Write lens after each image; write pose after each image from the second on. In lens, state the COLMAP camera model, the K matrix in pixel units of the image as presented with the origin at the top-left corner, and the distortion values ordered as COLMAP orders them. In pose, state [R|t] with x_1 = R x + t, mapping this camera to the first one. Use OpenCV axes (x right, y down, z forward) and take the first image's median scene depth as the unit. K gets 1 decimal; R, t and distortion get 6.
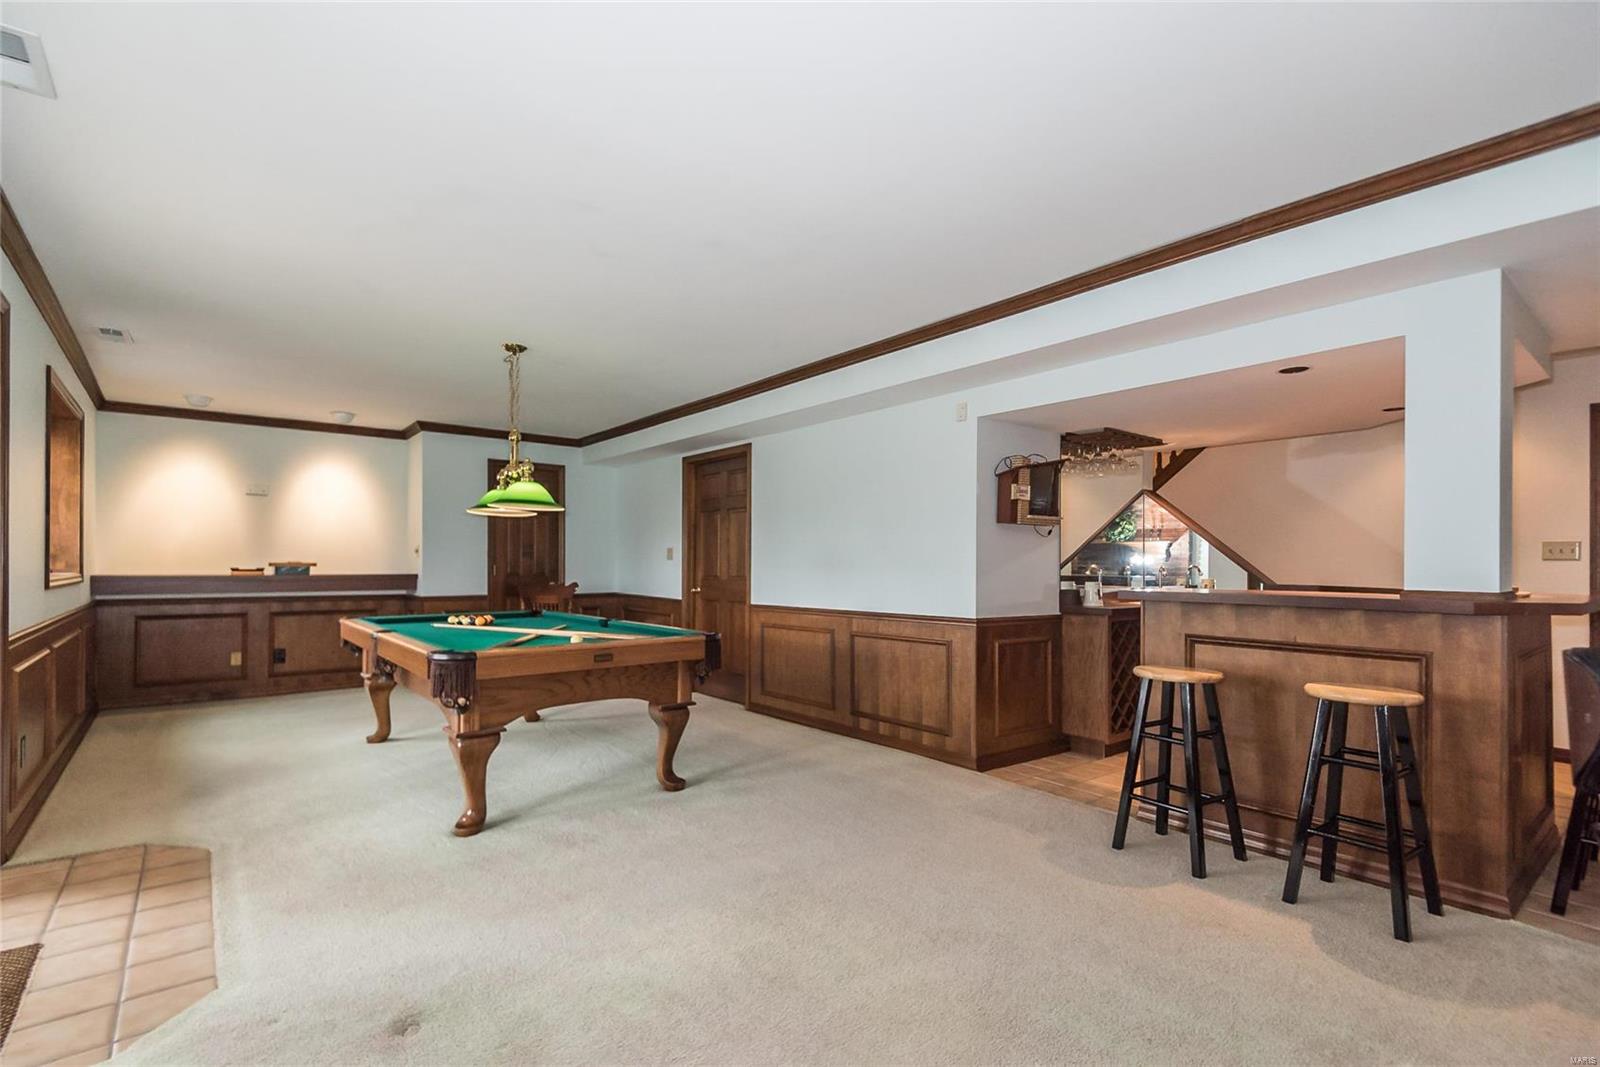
lens RADIAL K [[749.5, 0, 775.1], [0, 749.5, 555.6], [0, 0, 1]] dist [0.018722, -0.001053]
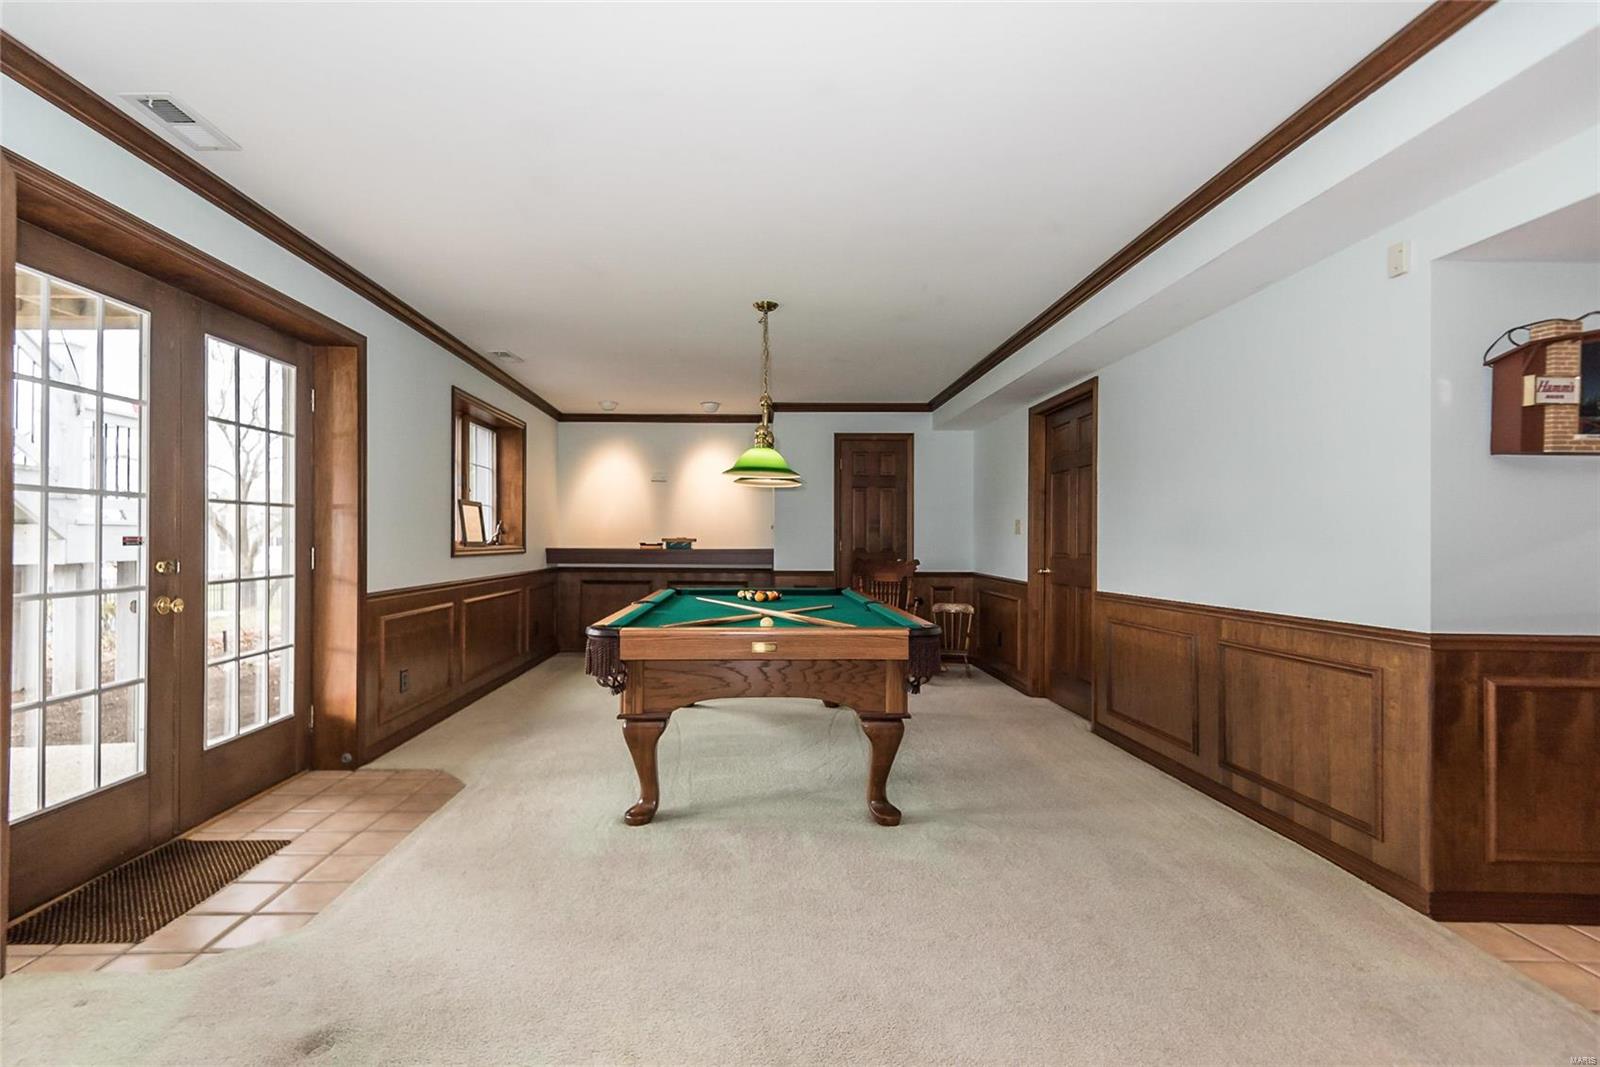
lens RADIAL K [[736.9, 0, 761.3], [0, 736.9, 541.7], [0, 0, 1]] dist [0.055733, -0.035660]
pose [[0.794839, -0.000719, -0.606820, 0.204453], [0.006064, 0.999959, 0.006759, 0.010534], [0.606790, -0.009053, 0.794811, 0.268850]]
